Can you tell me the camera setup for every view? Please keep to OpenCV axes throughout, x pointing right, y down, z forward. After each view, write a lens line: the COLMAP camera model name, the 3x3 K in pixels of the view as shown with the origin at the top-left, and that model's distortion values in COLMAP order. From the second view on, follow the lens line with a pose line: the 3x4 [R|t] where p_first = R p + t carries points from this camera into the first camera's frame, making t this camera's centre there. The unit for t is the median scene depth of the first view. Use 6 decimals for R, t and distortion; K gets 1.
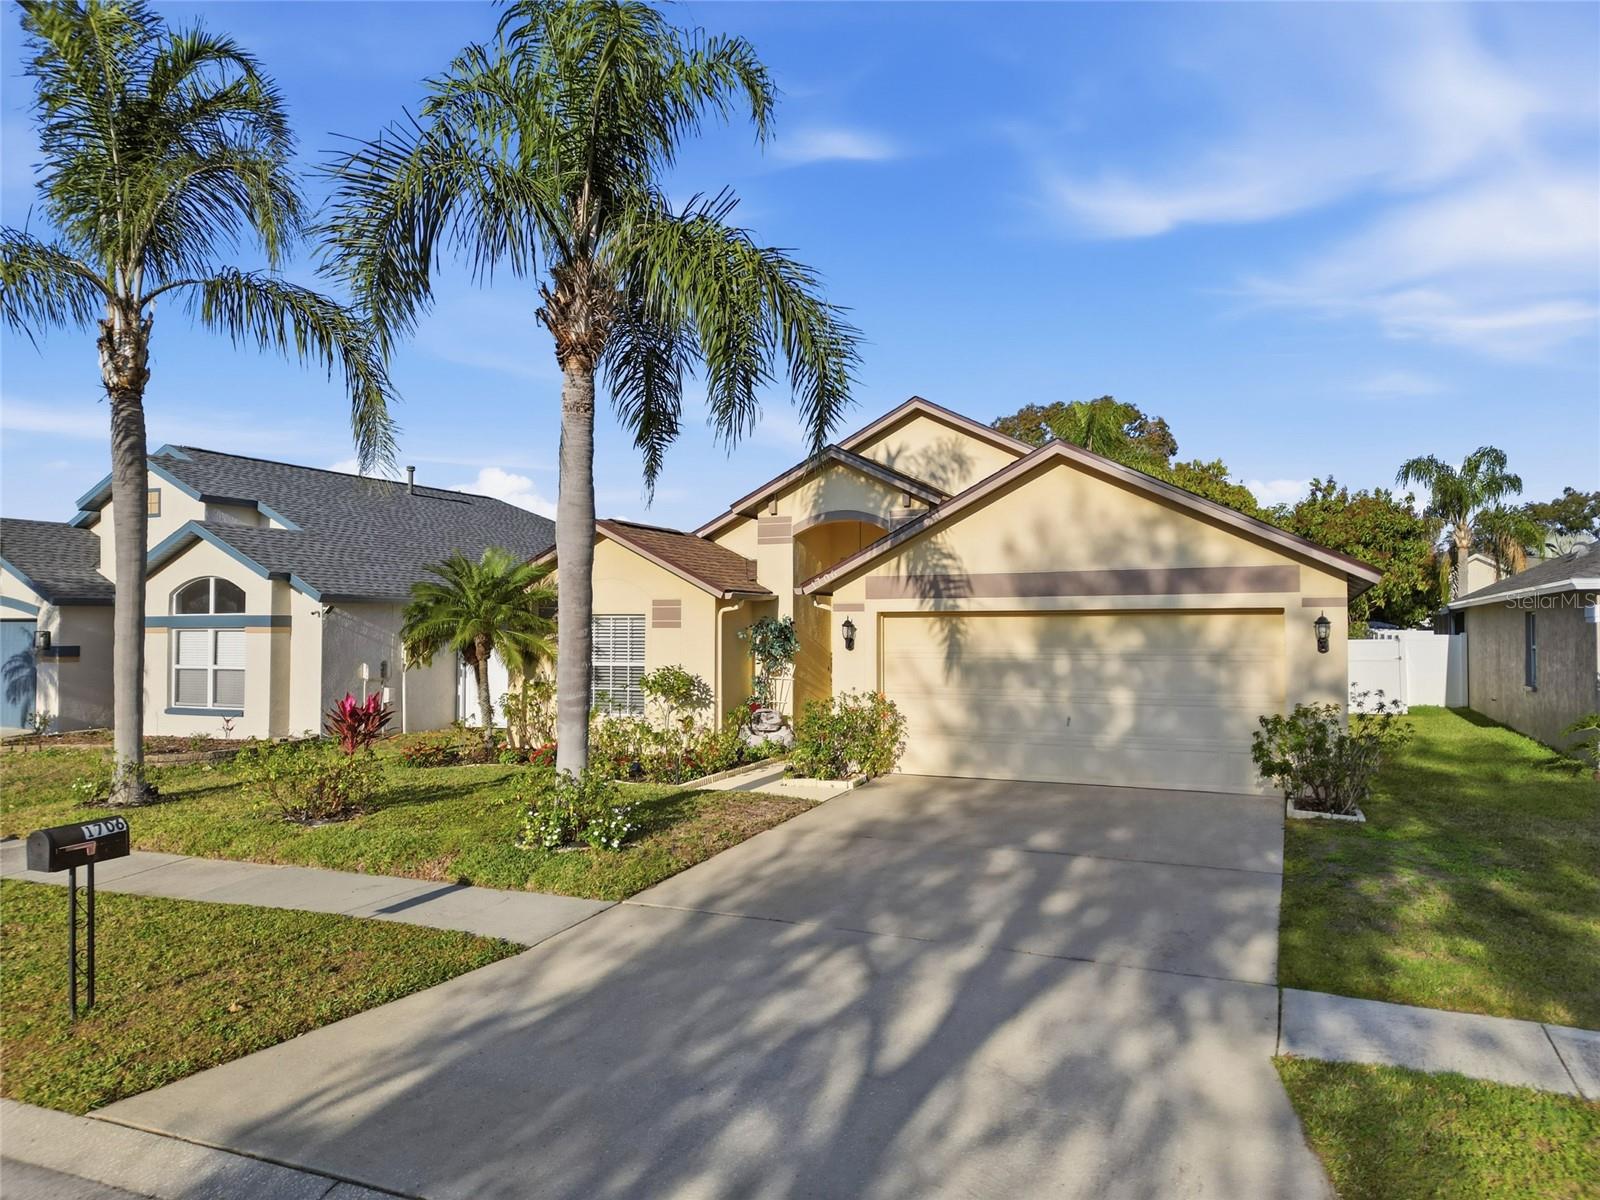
lens RADIAL K [[1112.4, 0, 806.2], [0, 1112.4, 603.3], [0, 0, 1]] dist [0.092424, -0.089250]
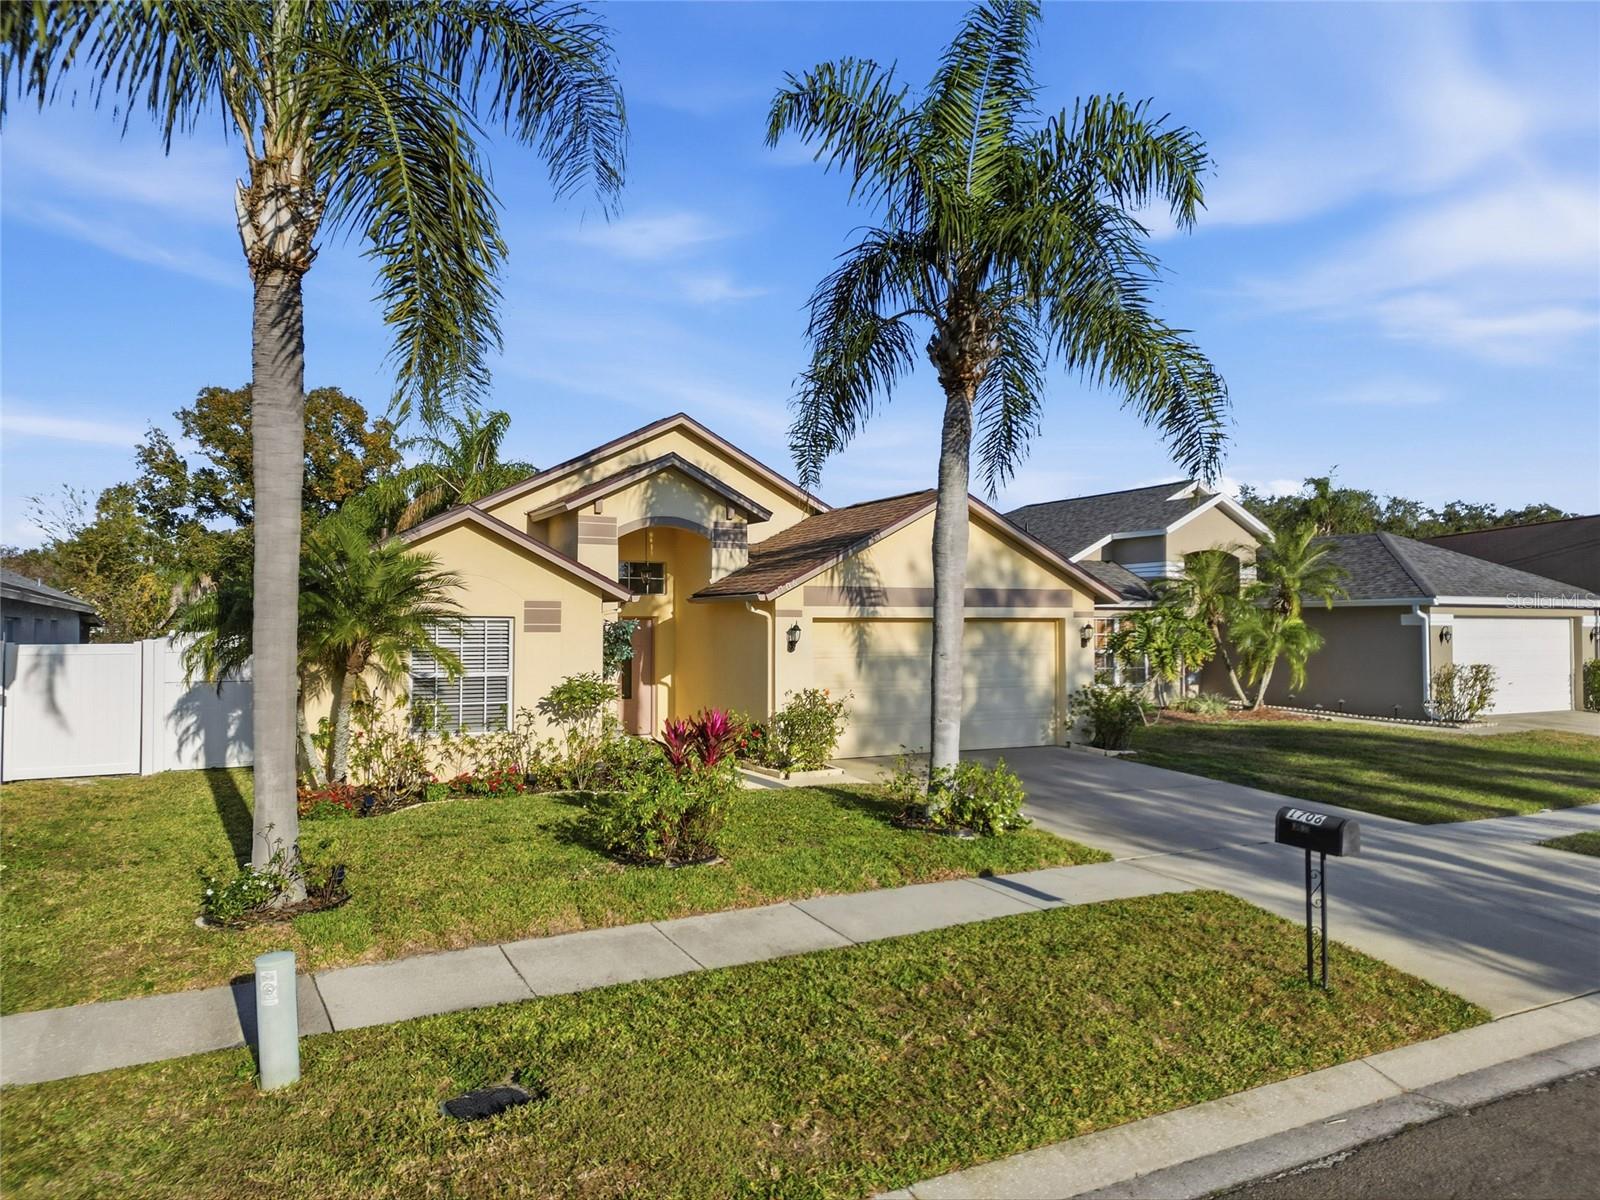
lens RADIAL K [[1109.6, 0, 805.6], [0, 1109.6, 596.4], [0, 0, 1]] dist [0.035769, -0.000196]
pose [[0.613871, 0.021392, 0.789116, -0.843918], [-0.016526, 0.999762, -0.014247, 0.003060], [-0.789233, -0.004296, 0.614079, 0.332698]]
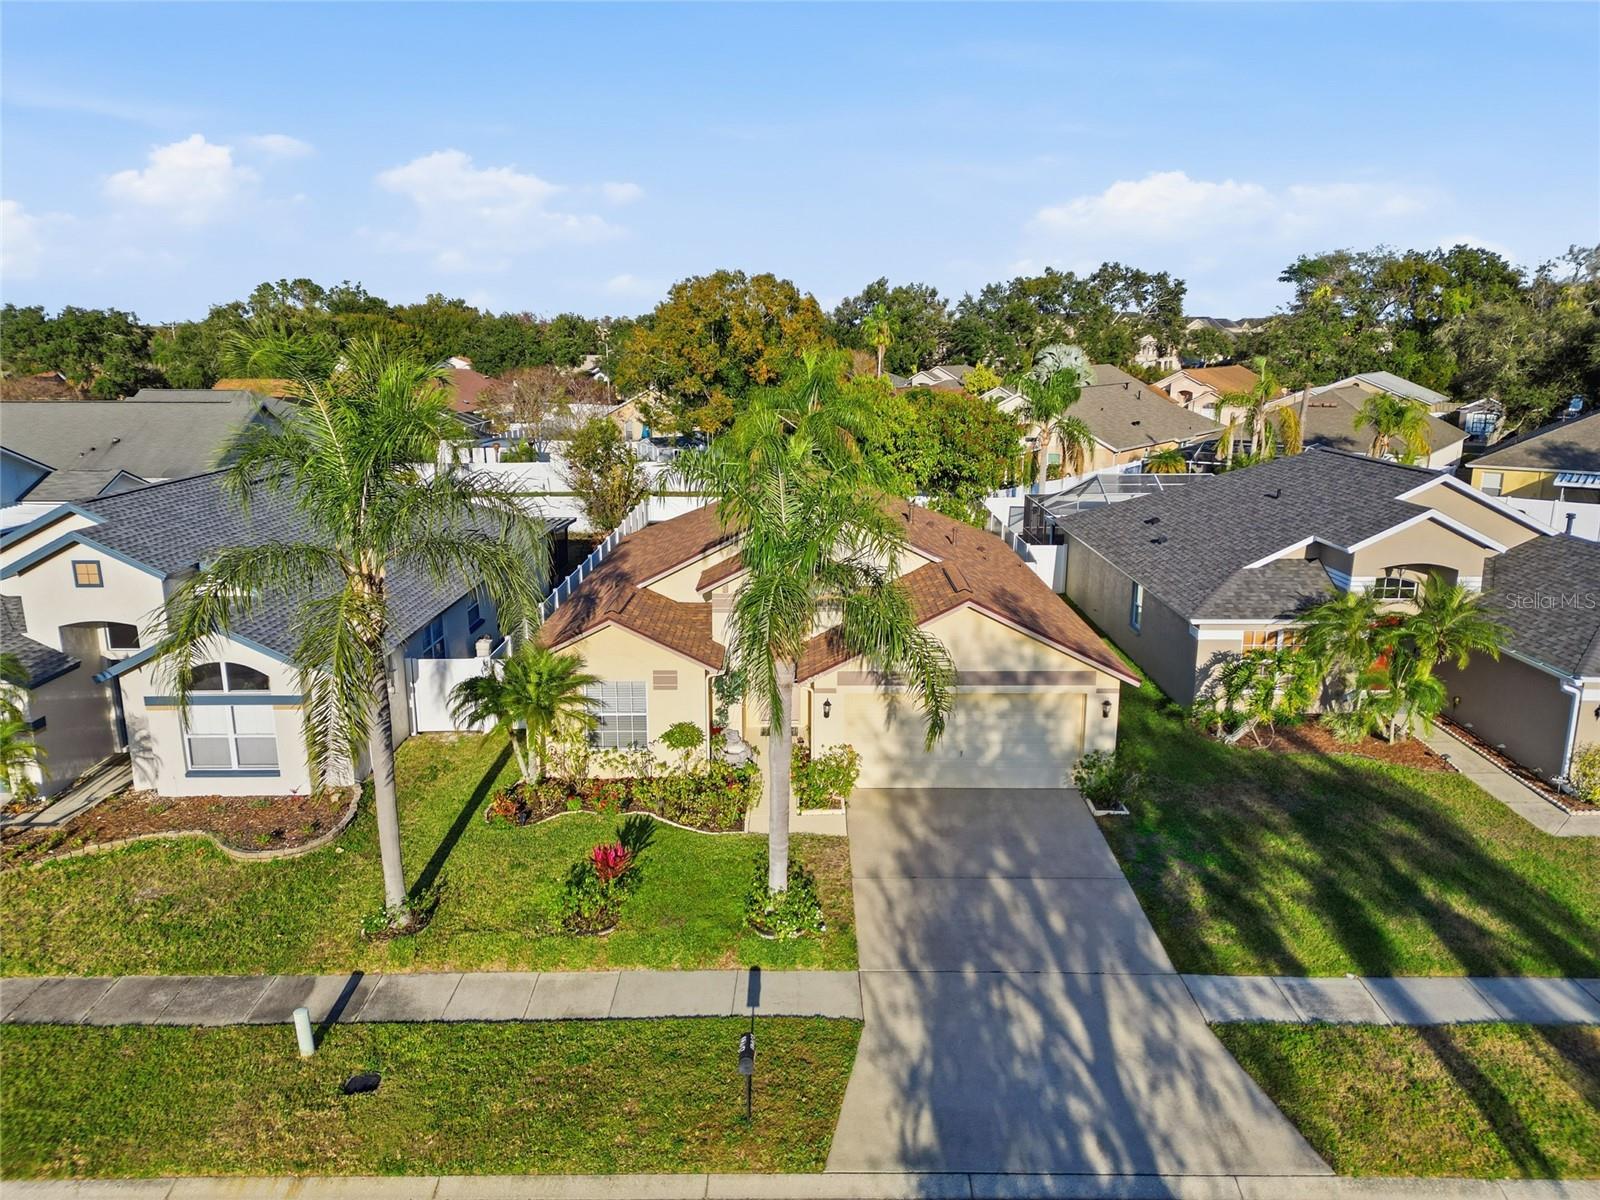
lens RADIAL K [[1112.4, 0, 806.2], [0, 1112.4, 603.3], [0, 0, 1]] dist [0.092424, -0.089250]
pose [[0.916441, -0.092933, 0.389229, -0.587959], [-0.006570, 0.969034, 0.246838, -0.503590], [-0.400116, -0.228770, 0.887452, -0.316555]]
